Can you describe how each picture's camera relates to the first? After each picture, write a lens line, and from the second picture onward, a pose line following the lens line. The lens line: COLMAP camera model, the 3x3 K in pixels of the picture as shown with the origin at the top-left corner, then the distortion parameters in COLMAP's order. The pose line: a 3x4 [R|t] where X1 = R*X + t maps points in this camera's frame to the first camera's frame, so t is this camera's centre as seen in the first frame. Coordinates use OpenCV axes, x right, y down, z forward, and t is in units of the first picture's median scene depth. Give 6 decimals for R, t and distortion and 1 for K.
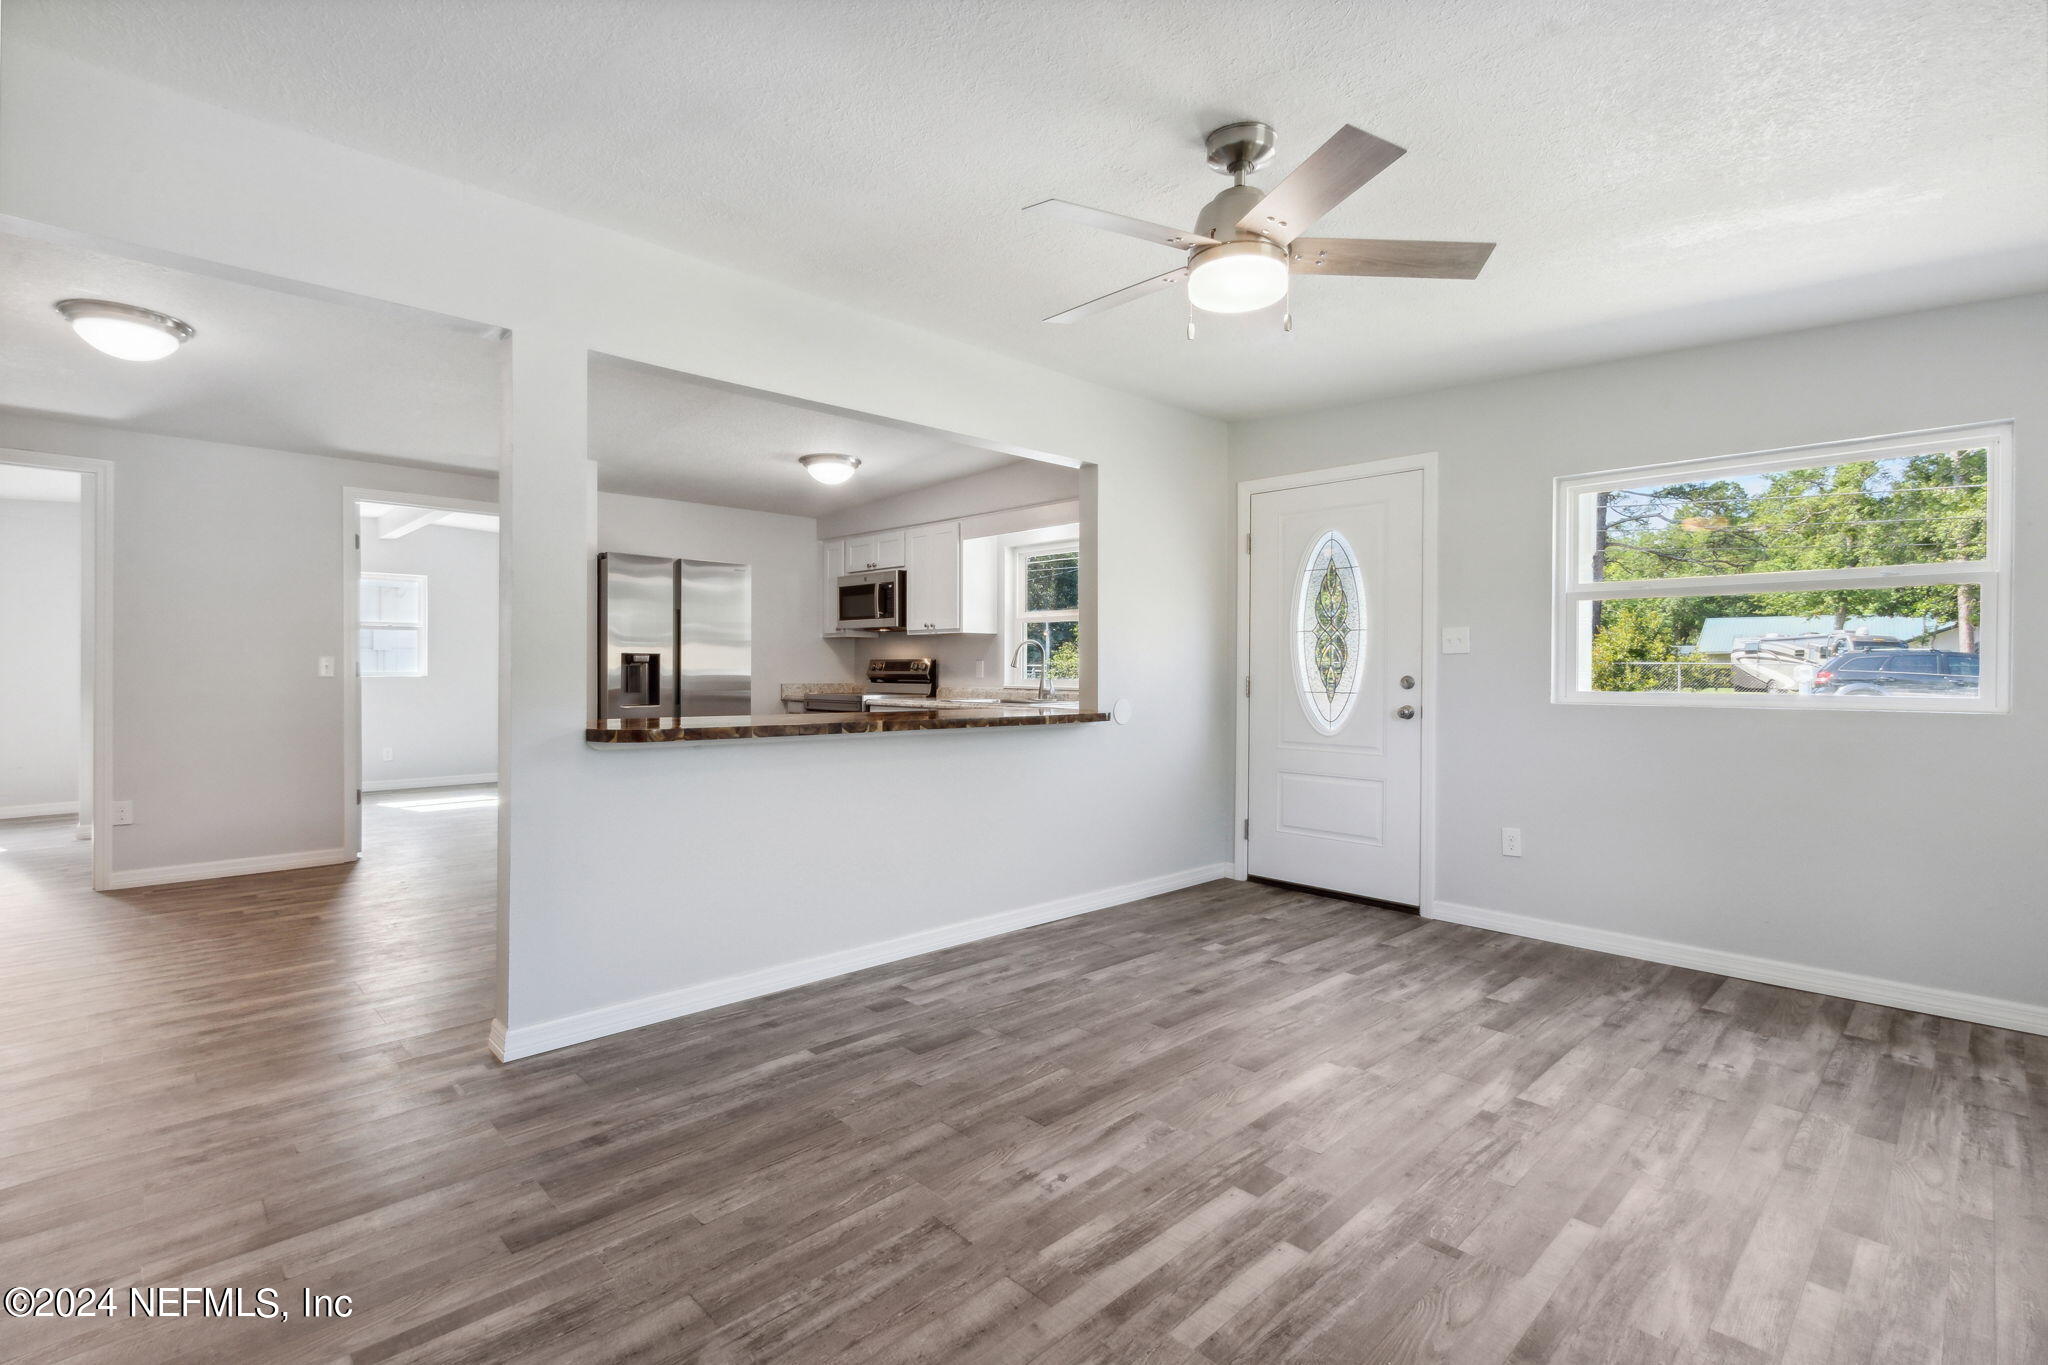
lens RADIAL K [[945.7, 0, 1016.0], [0, 945.7, 679.0], [0, 0, 1]] dist [0.000106, -0.000005]
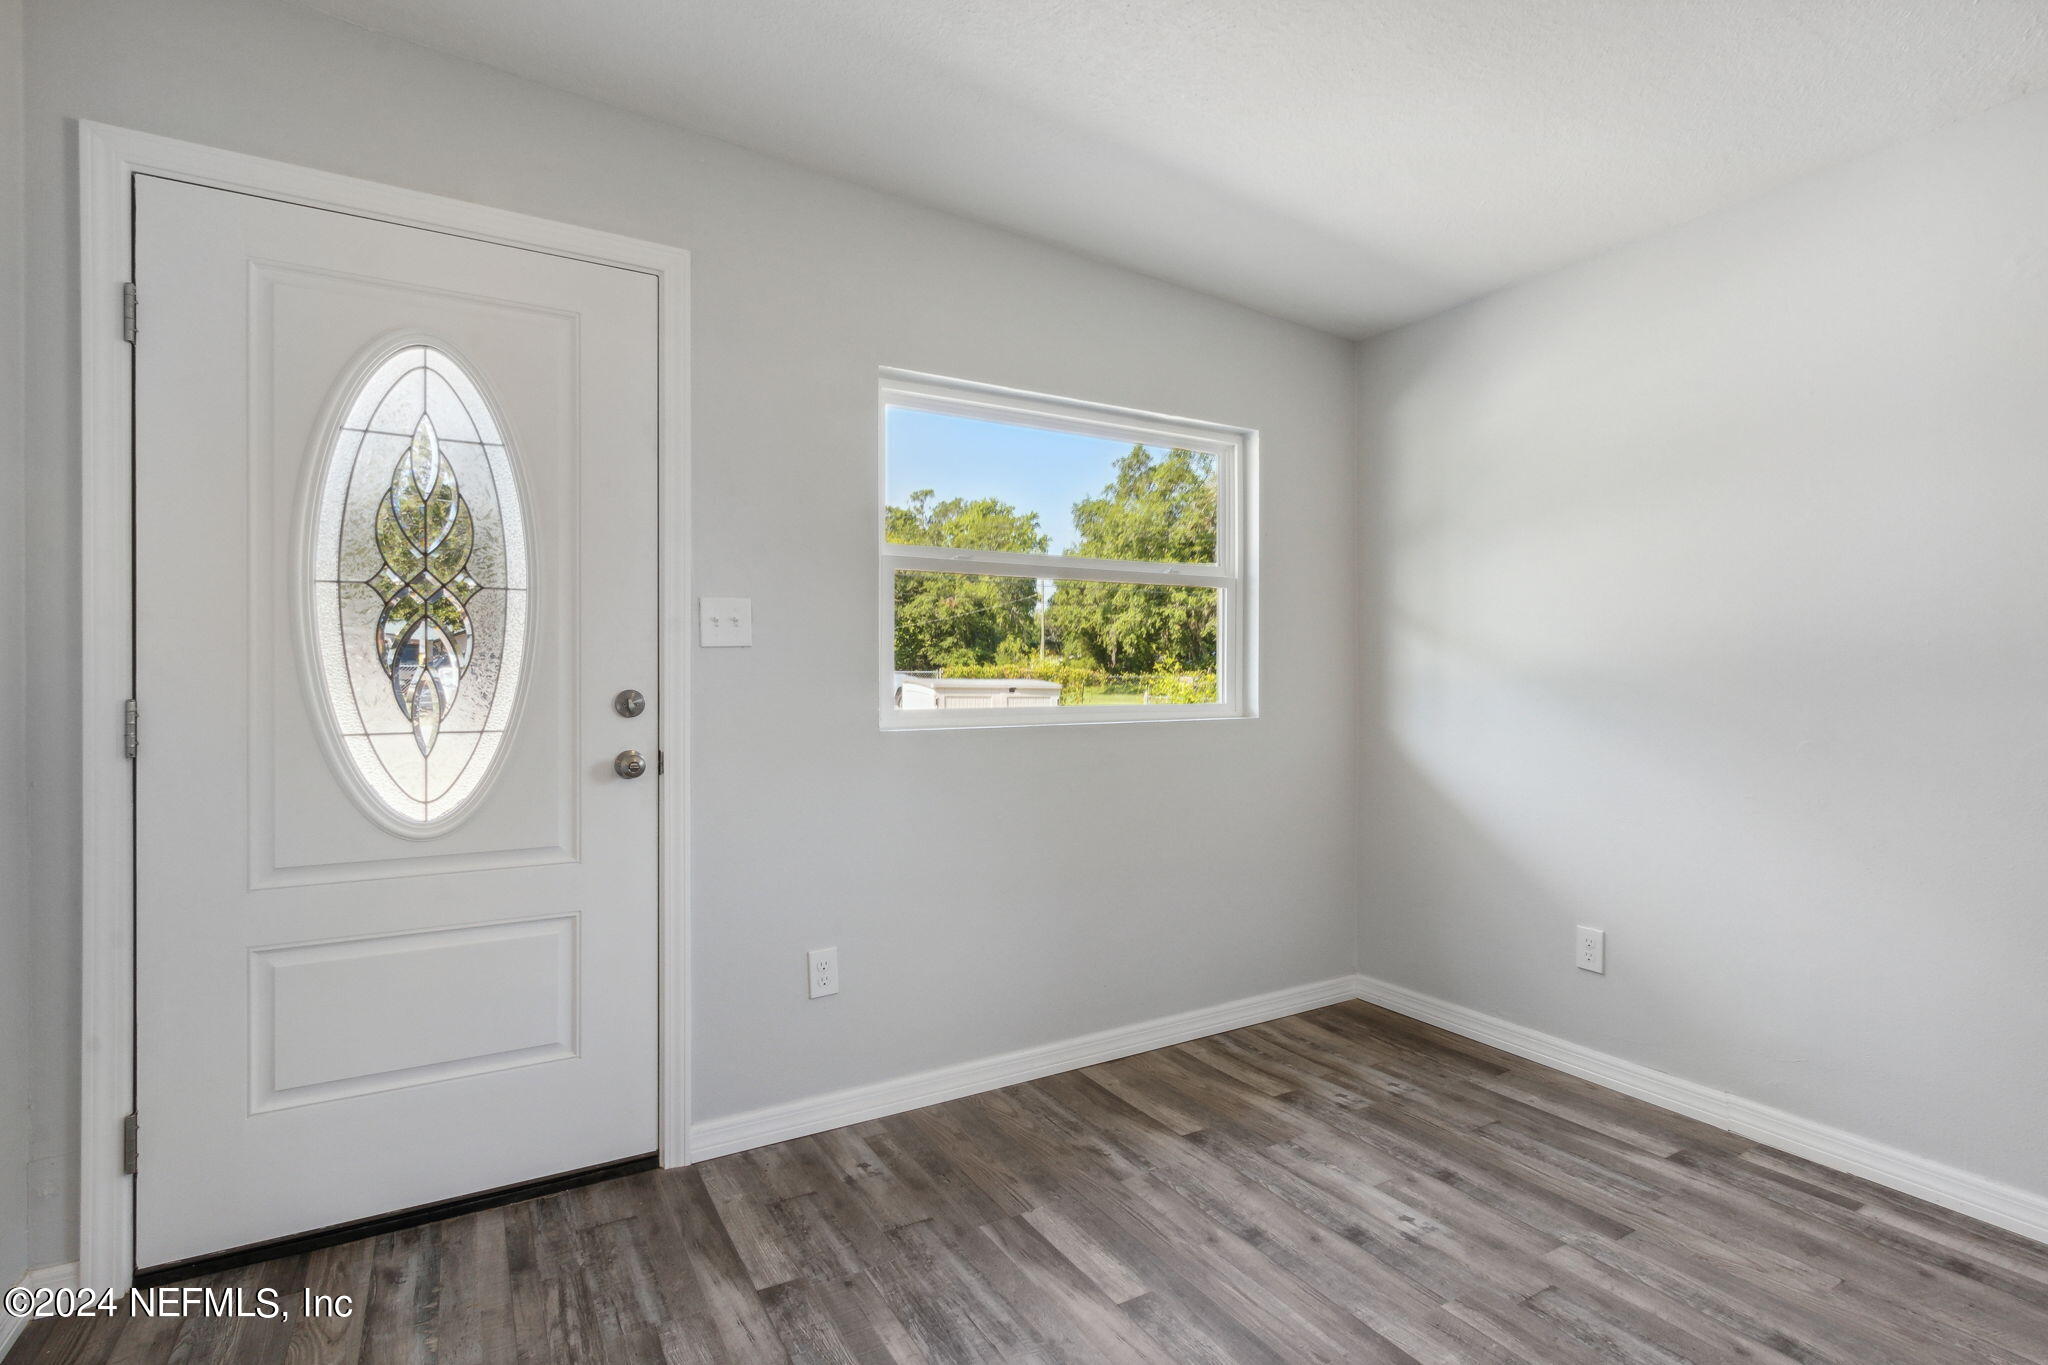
lens RADIAL K [[968.7, 0, 1023.0], [0, 968.7, 680.0], [0, 0, 1]] dist [0.003574, -0.001357]
pose [[0.235544, -0.009063, 0.971821, -0.029410], [0.012389, 0.999903, 0.006322, -0.011350], [-0.971785, 0.010551, 0.235634, 0.785944]]
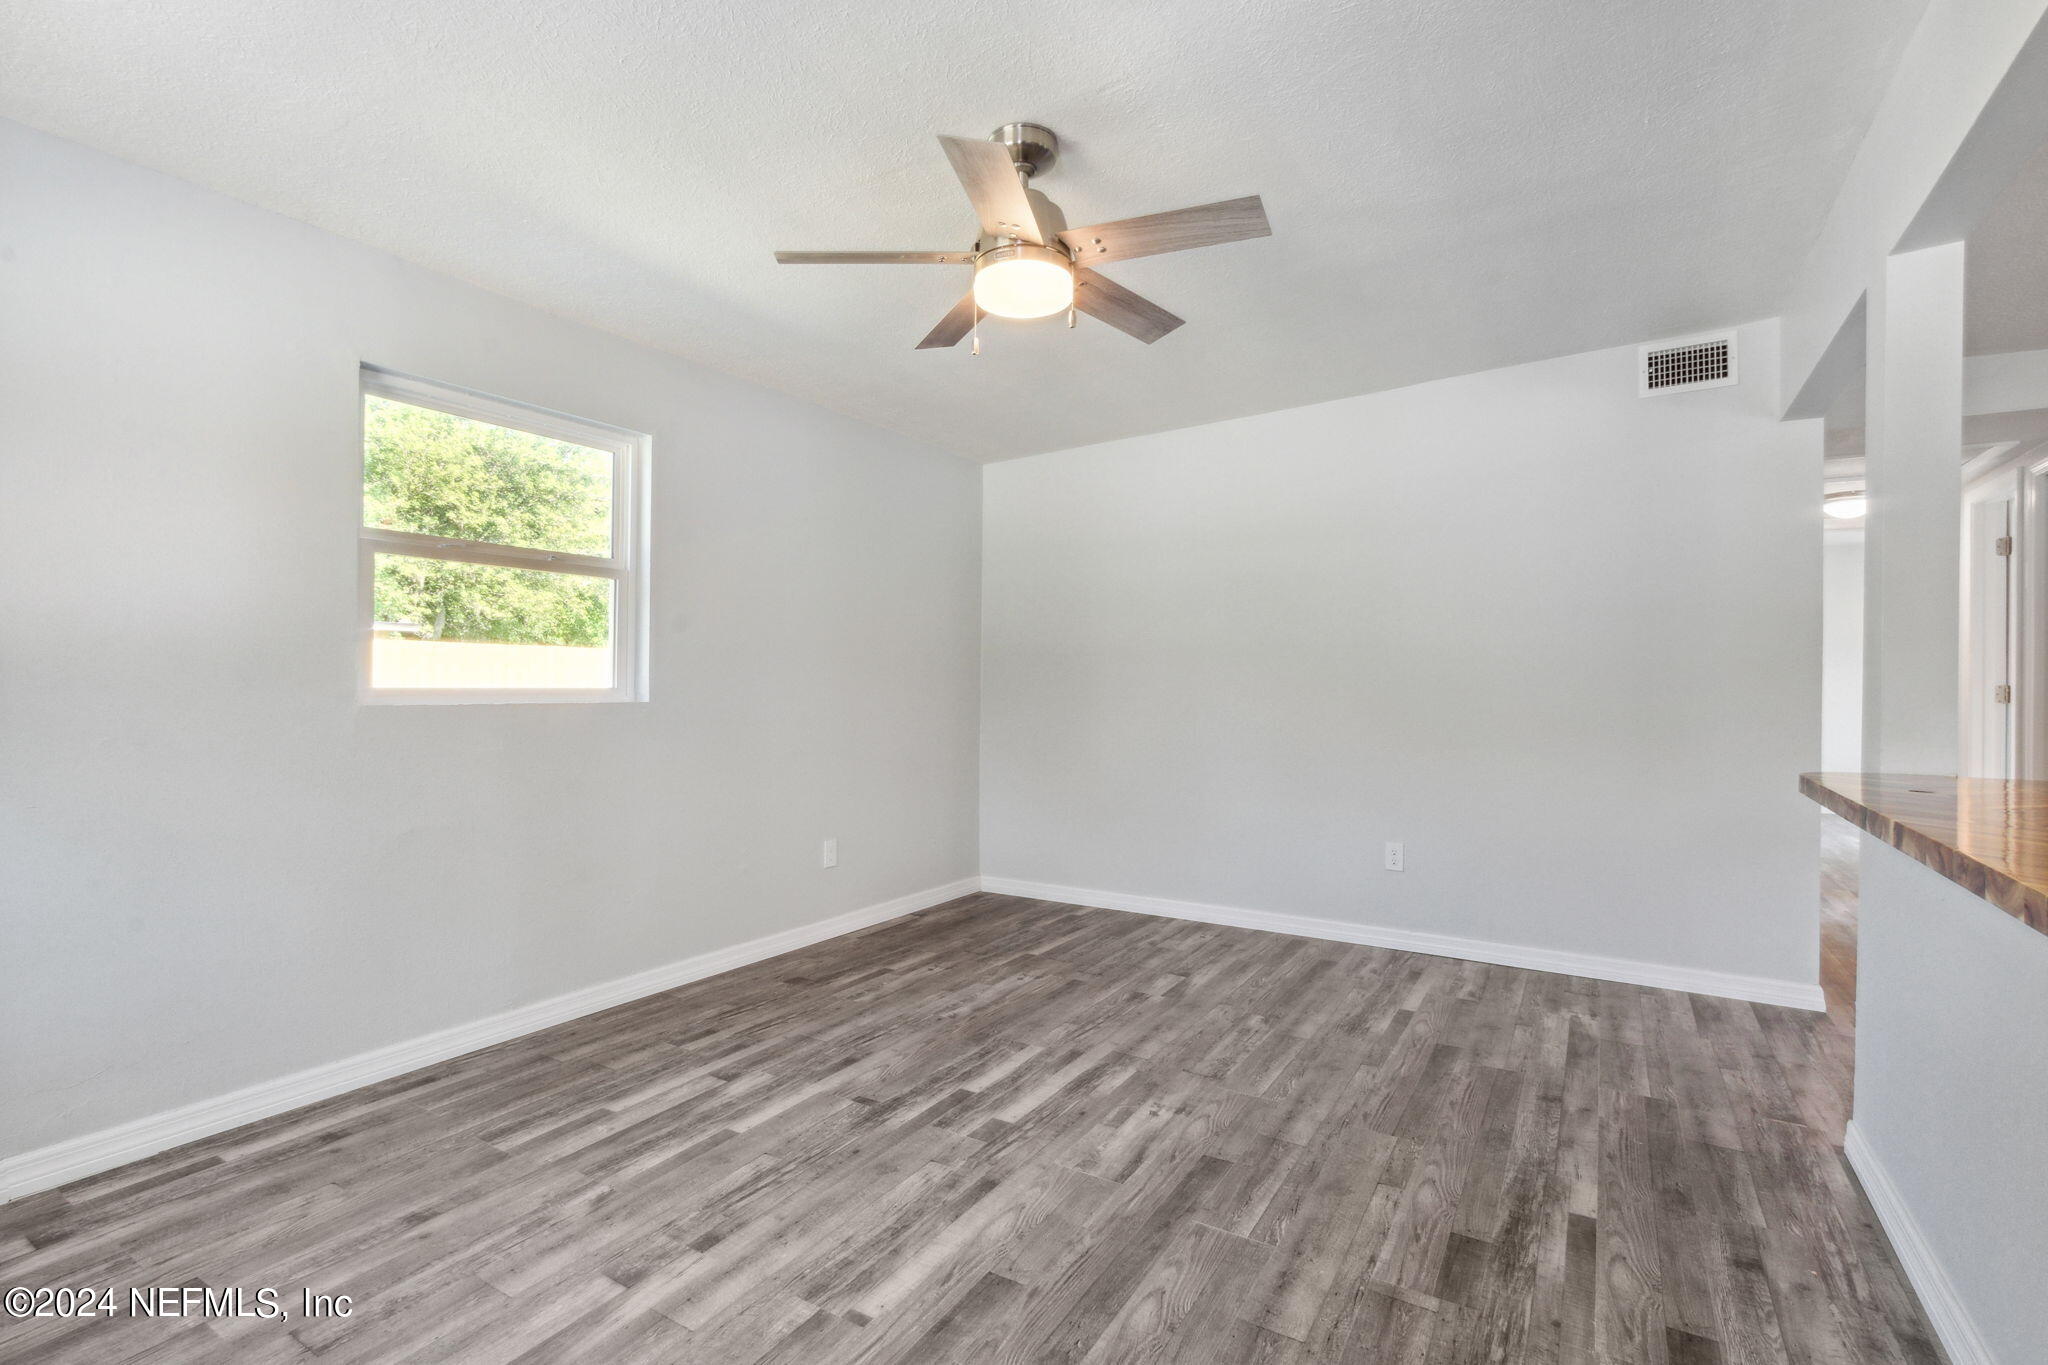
lens RADIAL K [[938.1, 0, 1014.0], [0, 938.1, 684.9], [0, 0, 1]] dist [0.000303, -0.000230]
pose [[-0.969493, -0.010925, -0.244876, 0.278514], [-0.014372, 0.999821, 0.012290, -0.011782], [0.244698, 0.015435, -0.969476, 1.134636]]
